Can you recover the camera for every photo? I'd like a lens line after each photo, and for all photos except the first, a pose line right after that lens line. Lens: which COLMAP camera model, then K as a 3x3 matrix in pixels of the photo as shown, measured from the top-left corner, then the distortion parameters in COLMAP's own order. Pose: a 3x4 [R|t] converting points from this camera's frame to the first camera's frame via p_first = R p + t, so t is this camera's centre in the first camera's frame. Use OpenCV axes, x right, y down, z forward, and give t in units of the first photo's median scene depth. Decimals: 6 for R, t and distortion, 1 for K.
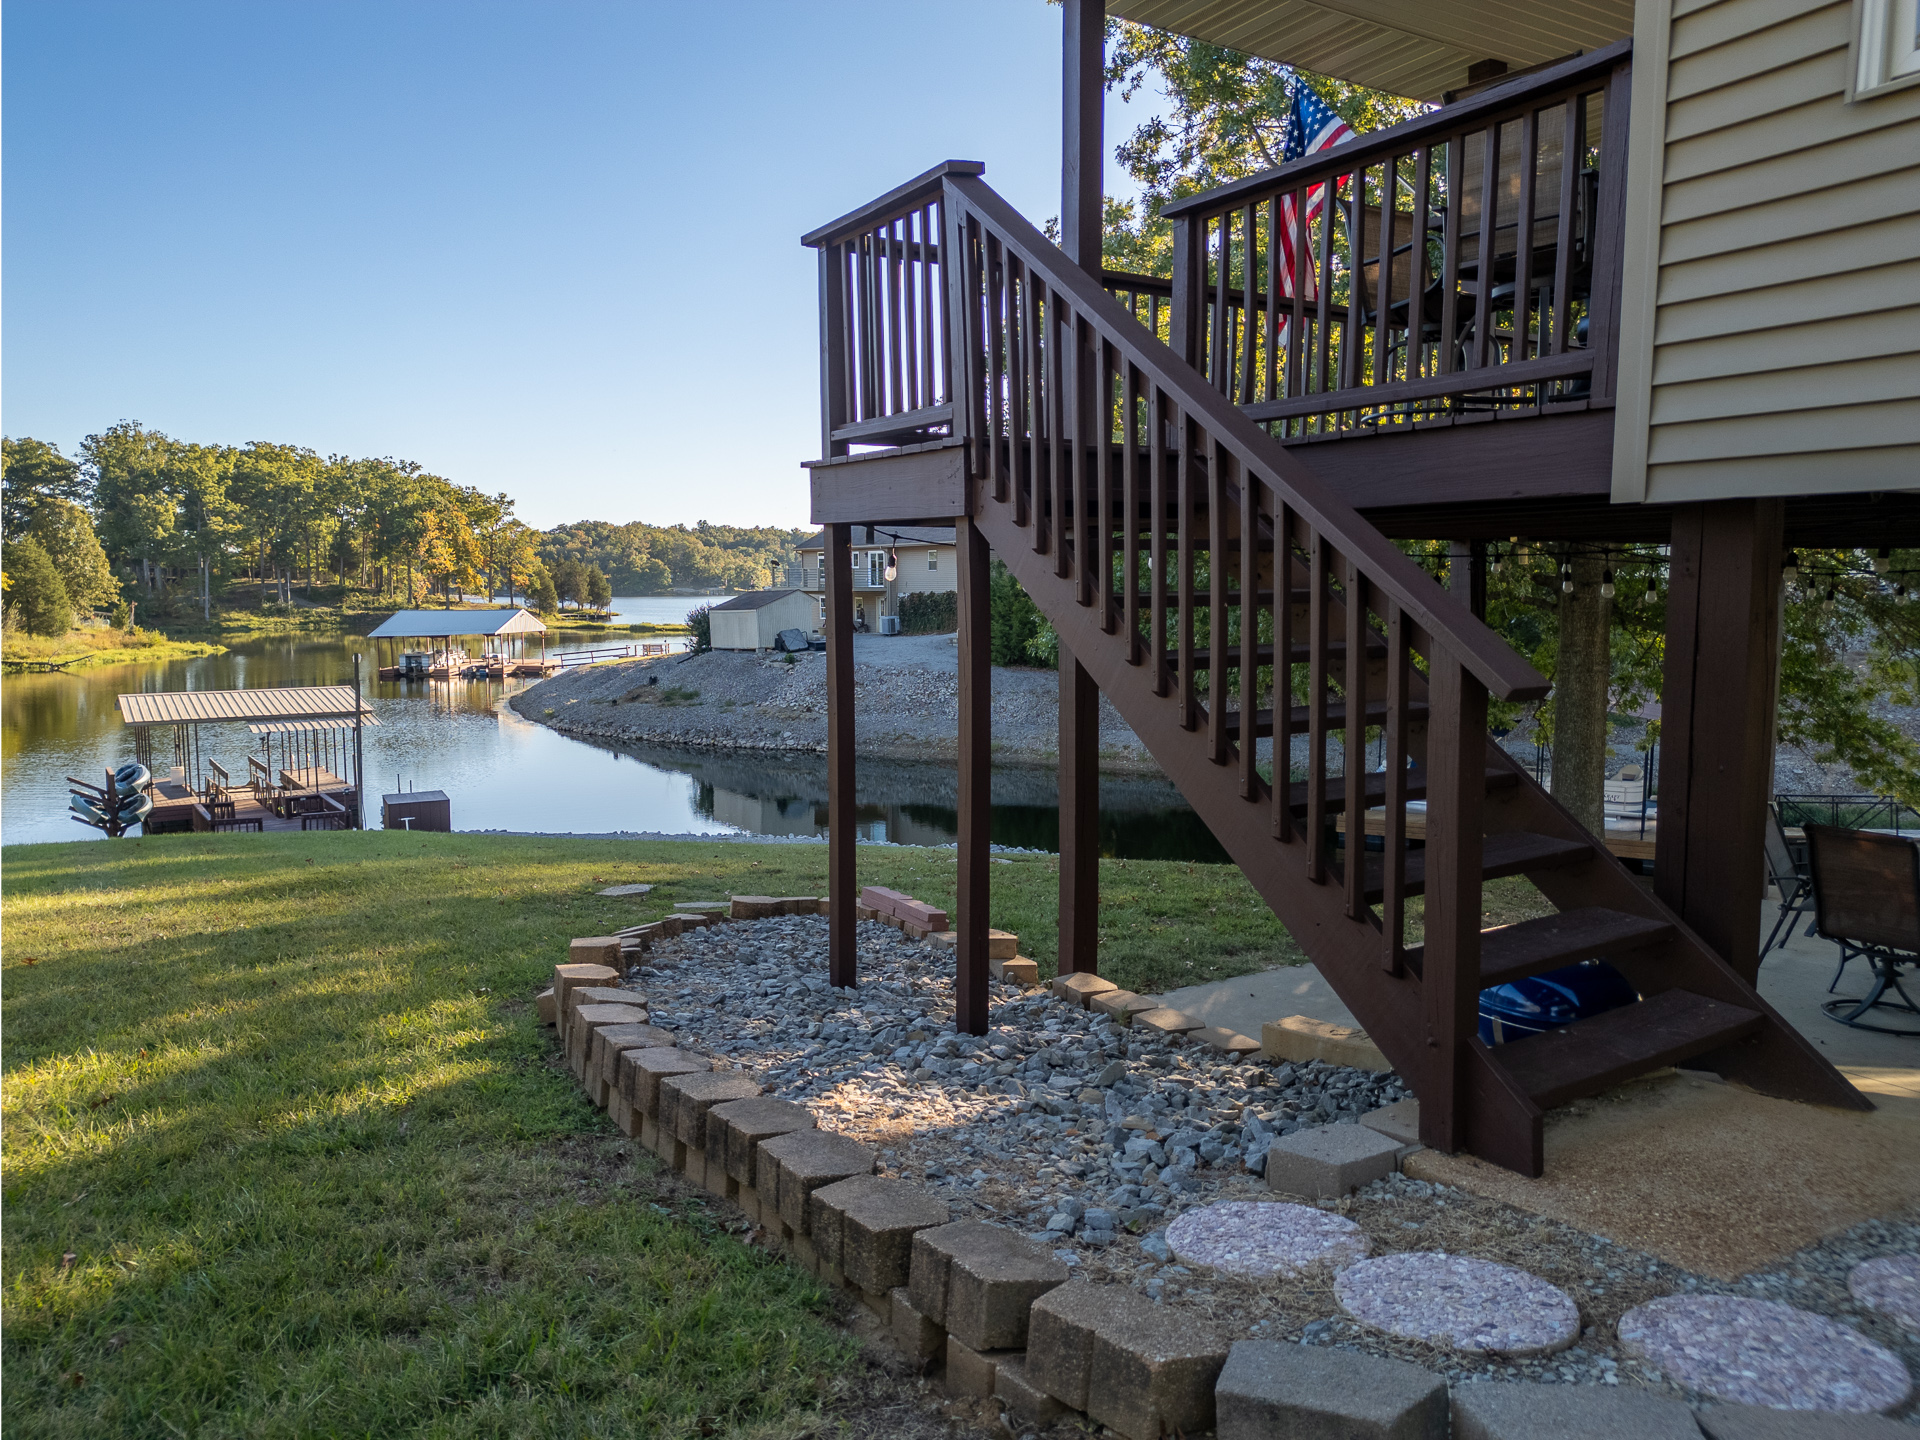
lens RADIAL K [[1370.2, 0, 932.4], [0, 1370.2, 702.0], [0, 0, 1]] dist [0.063537, -0.057727]
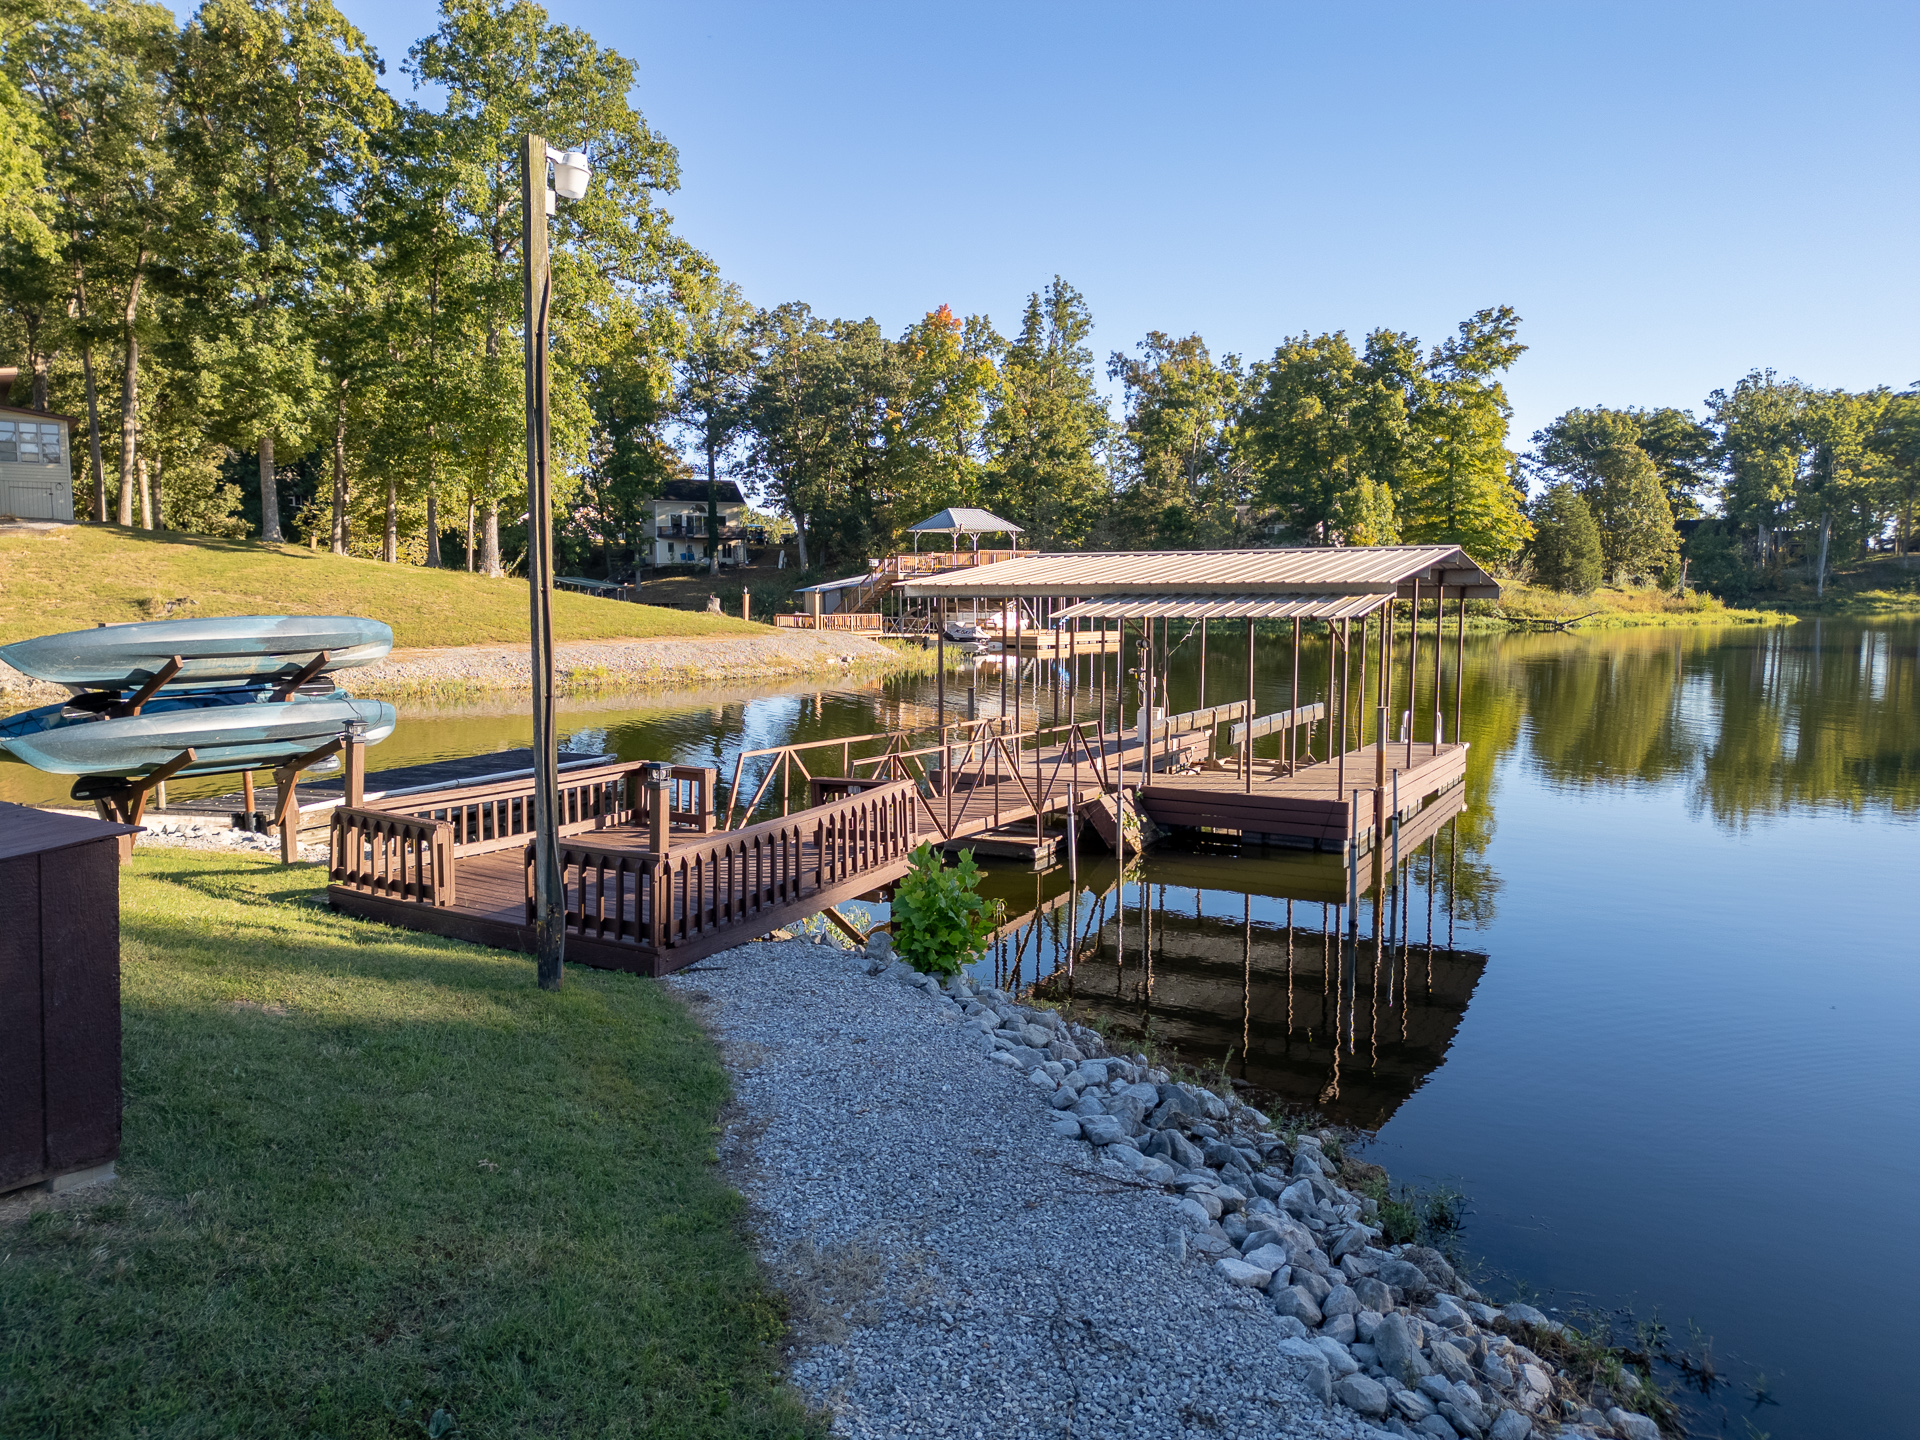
lens RADIAL K [[1370.2, 0, 996.1], [0, 1370.2, 694.0], [0, 0, 1]] dist [0.063537, -0.057727]
pose [[0.484334, 0.067652, -0.872264, -0.029173], [-0.074104, 0.996595, 0.036148, 0.006107], [0.871739, 0.047130, 0.487698, 0.154656]]
